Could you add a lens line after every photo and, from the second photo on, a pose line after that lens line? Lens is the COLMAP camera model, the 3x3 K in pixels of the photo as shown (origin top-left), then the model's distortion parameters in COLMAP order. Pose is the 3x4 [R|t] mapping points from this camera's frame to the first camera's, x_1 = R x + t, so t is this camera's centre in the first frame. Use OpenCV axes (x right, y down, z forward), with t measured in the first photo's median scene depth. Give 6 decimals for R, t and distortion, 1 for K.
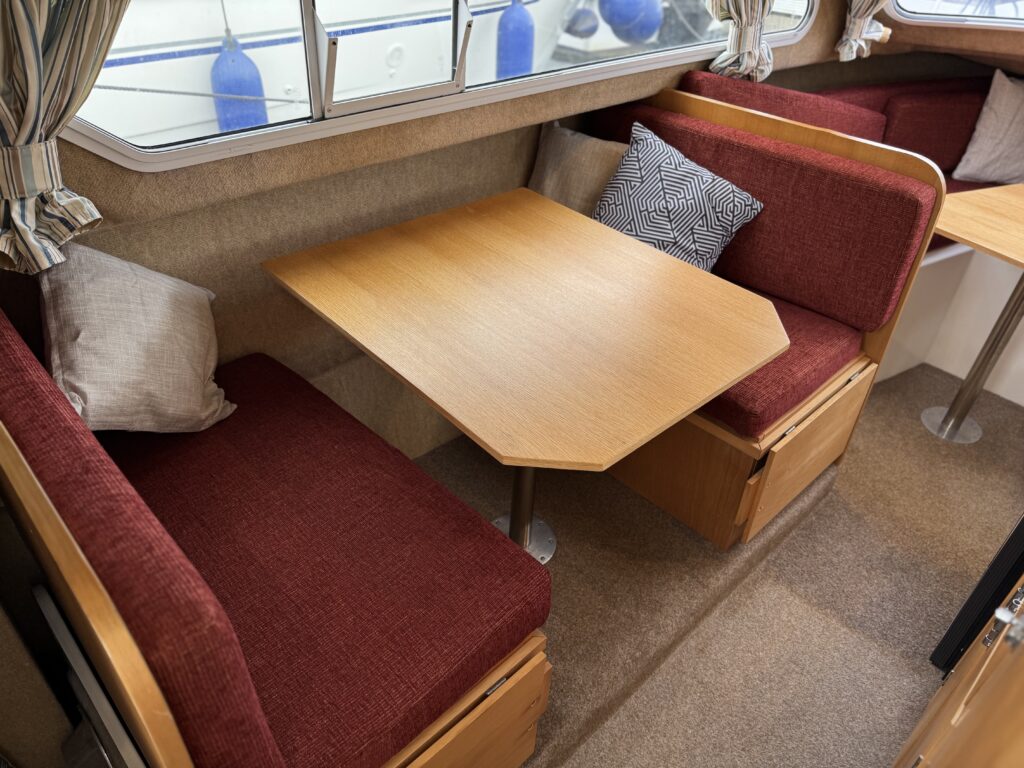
lens RADIAL K [[720.6, 0, 509.3], [0, 720.6, 361.2], [0, 0, 1]] dist [0.010729, -0.024239]
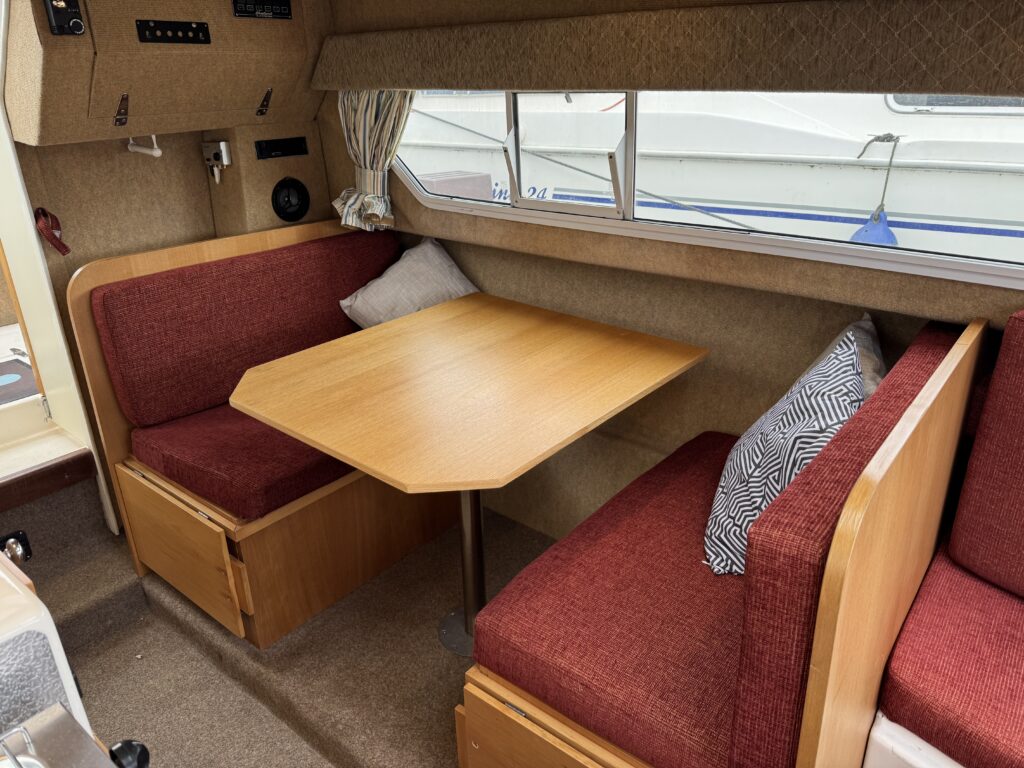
lens RADIAL K [[731.4, 0, 525.0], [0, 731.4, 383.1], [0, 0, 1]] dist [-0.007152, -0.008472]
pose [[0.158575, 0.345891, -0.924777, 1.127233], [-0.559416, 0.803260, 0.204516, -0.361610], [0.813577, 0.484905, 0.320874, 0.734948]]
